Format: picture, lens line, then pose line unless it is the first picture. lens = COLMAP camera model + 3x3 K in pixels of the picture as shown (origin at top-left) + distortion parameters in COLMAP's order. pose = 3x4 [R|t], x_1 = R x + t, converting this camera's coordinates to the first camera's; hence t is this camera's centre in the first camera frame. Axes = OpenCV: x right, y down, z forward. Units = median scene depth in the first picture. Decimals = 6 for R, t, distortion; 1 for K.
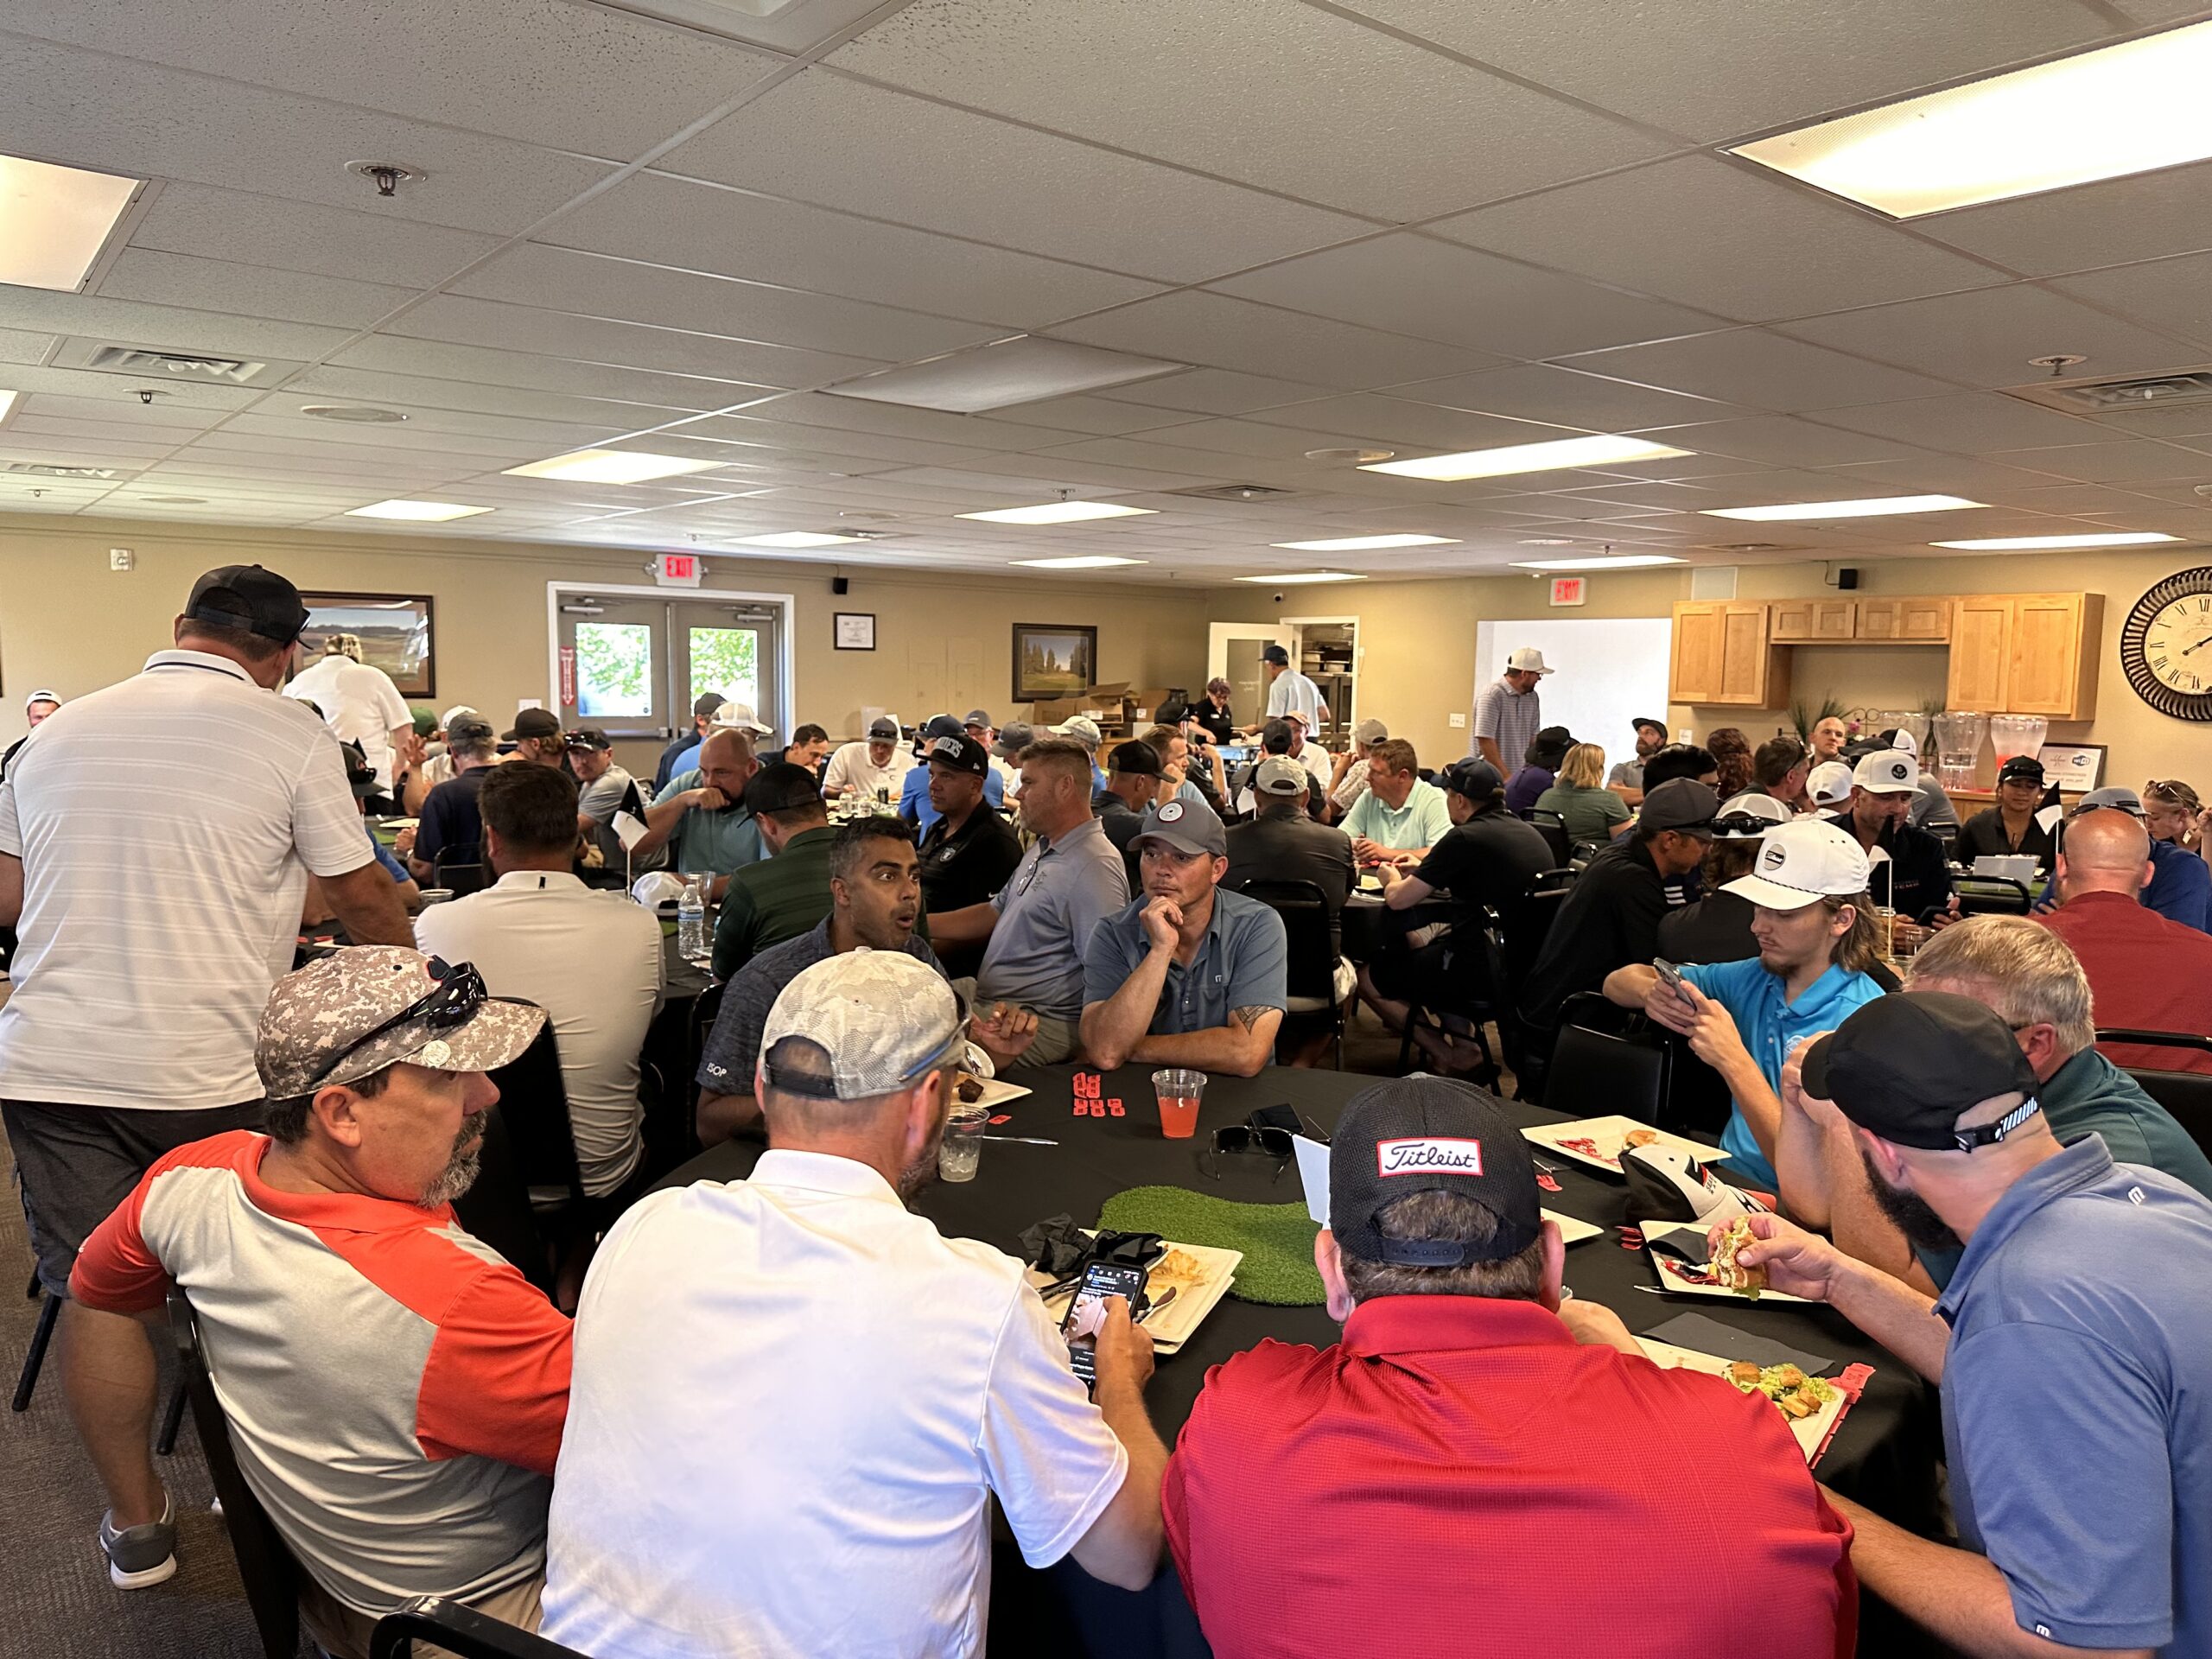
lens RADIAL K [[1613.0, 0, 1106.0], [0, 1613.0, 829.5], [0, 0, 1]] dist [-0.002184, -0.001865]
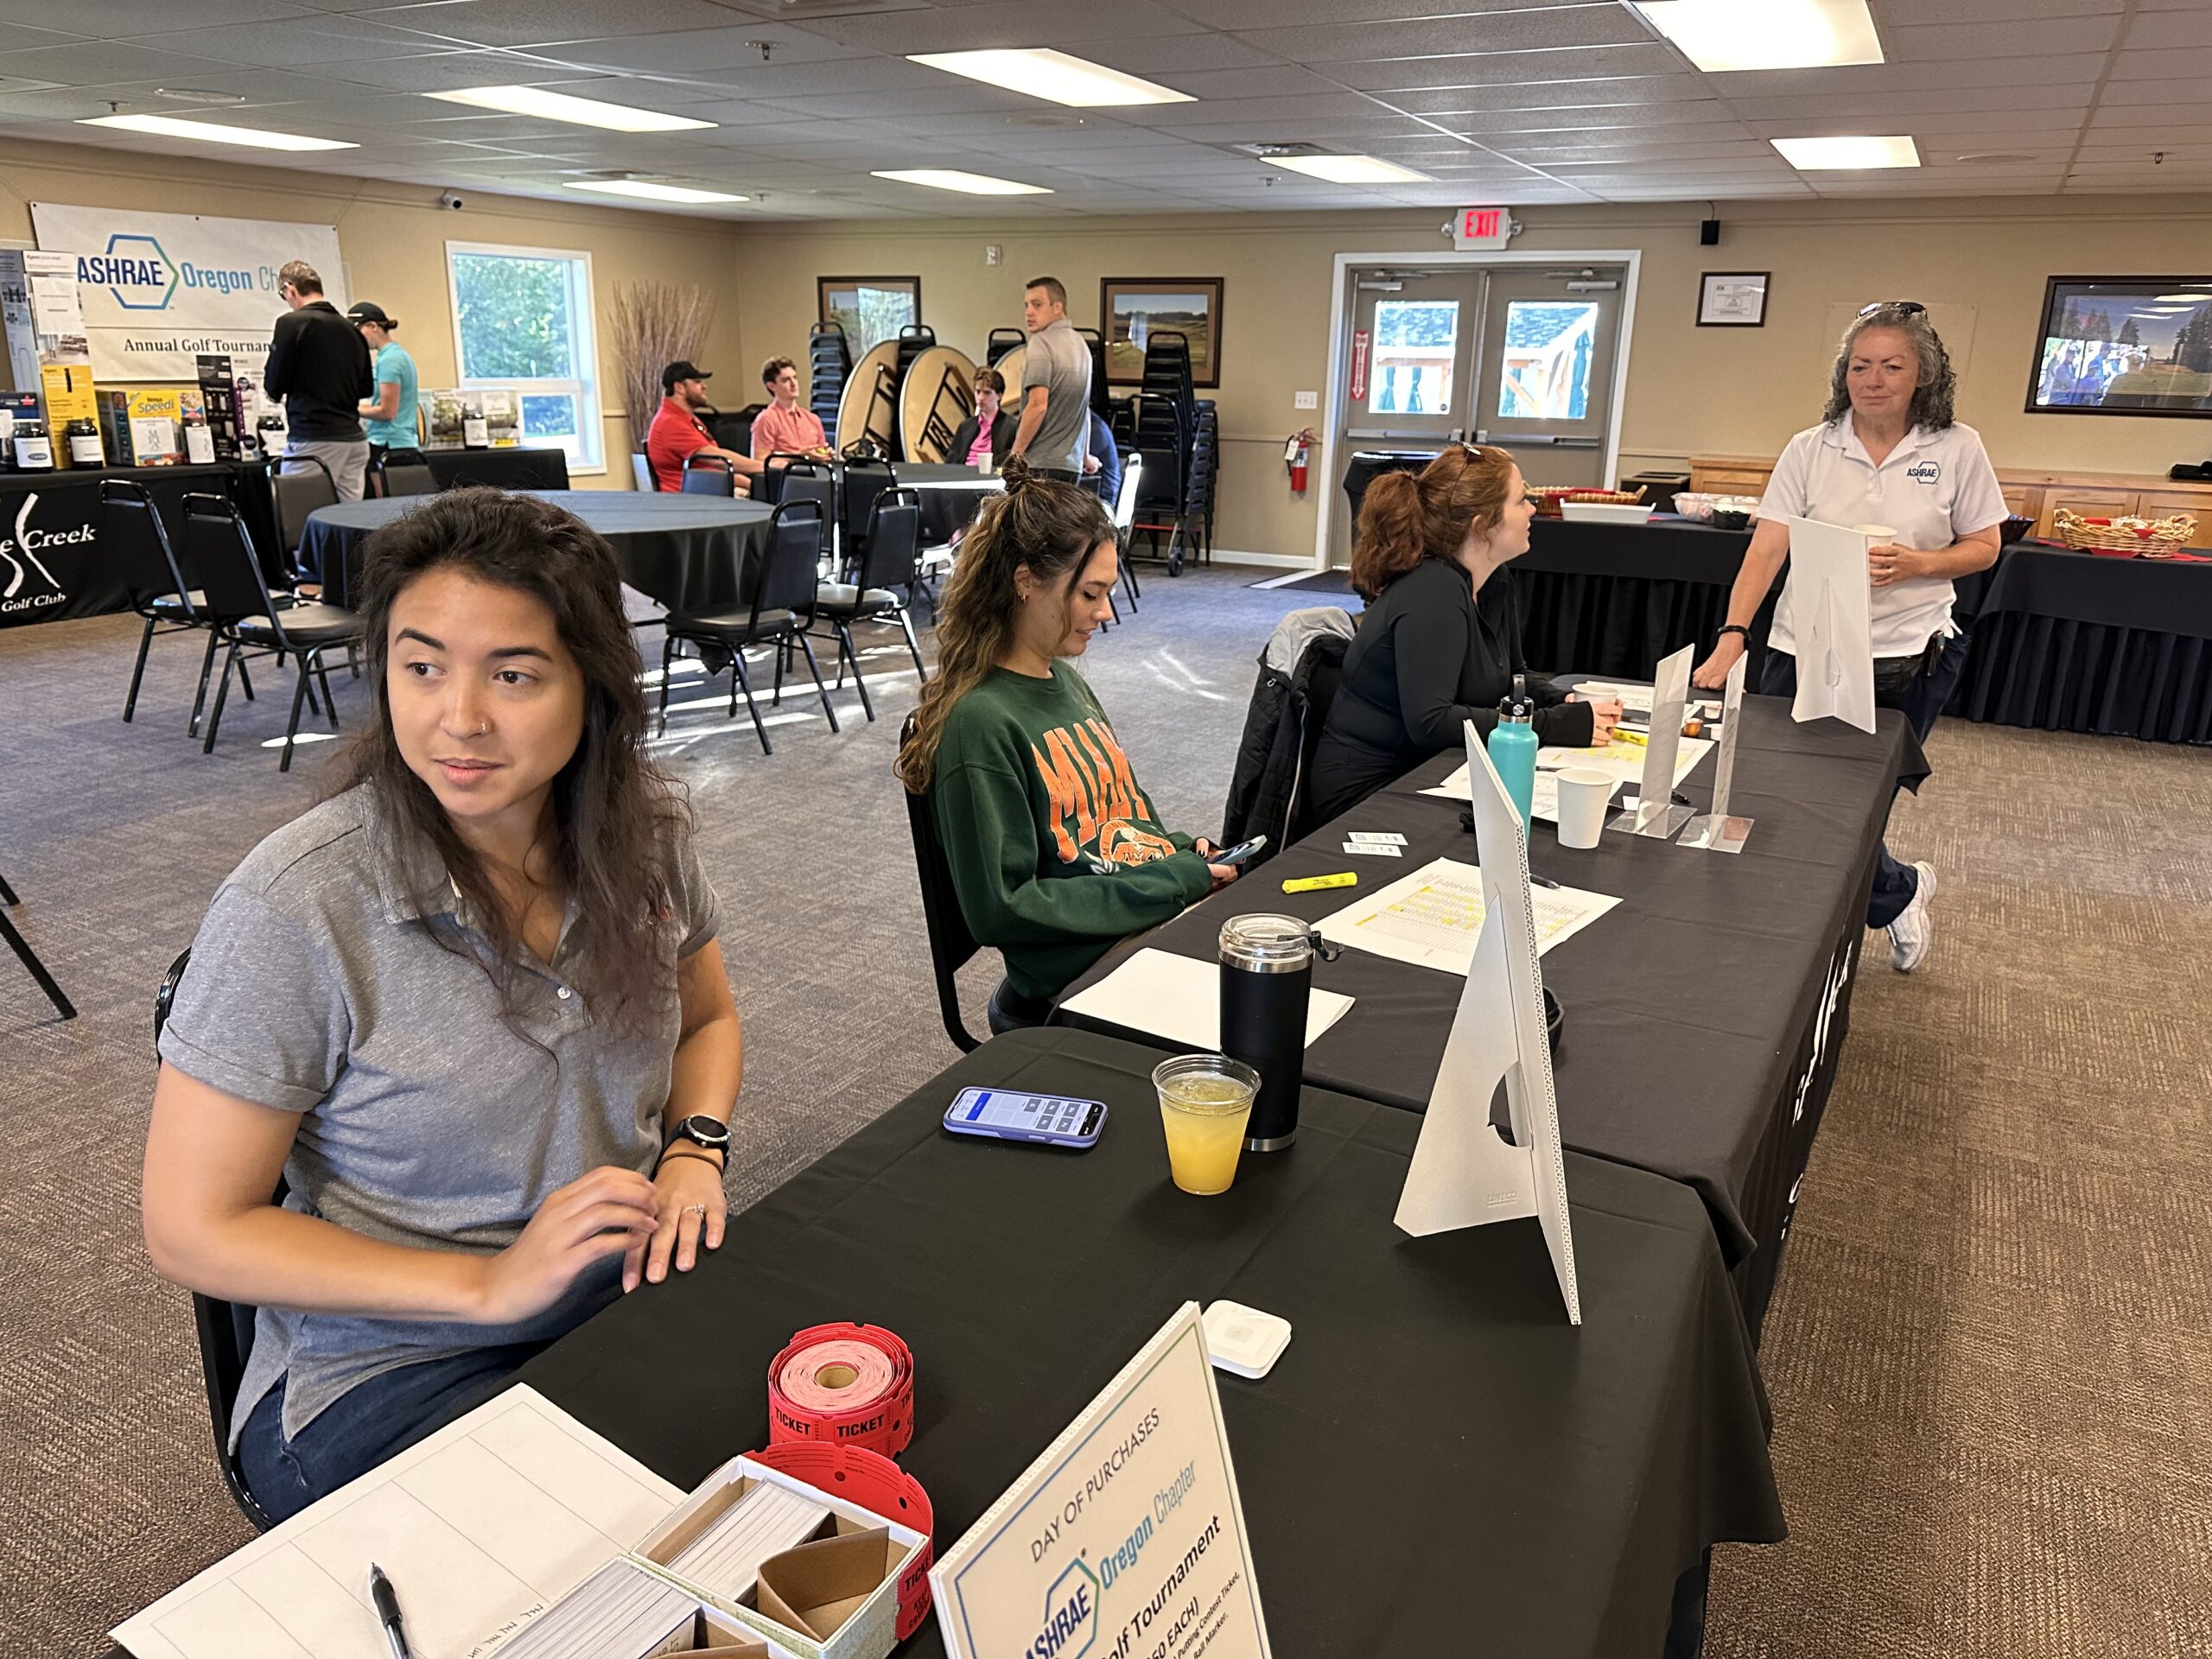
lens RADIAL K [[1613.0, 0, 1106.0], [0, 1613.0, 829.5], [0, 0, 1]] dist [-0.002184, -0.001865]
pose [[0.393098, 0.249203, -0.885083, 0.445270], [-0.093054, 0.968413, 0.231337, -0.038786], [0.914776, -0.008577, 0.403871, 0.498944]]
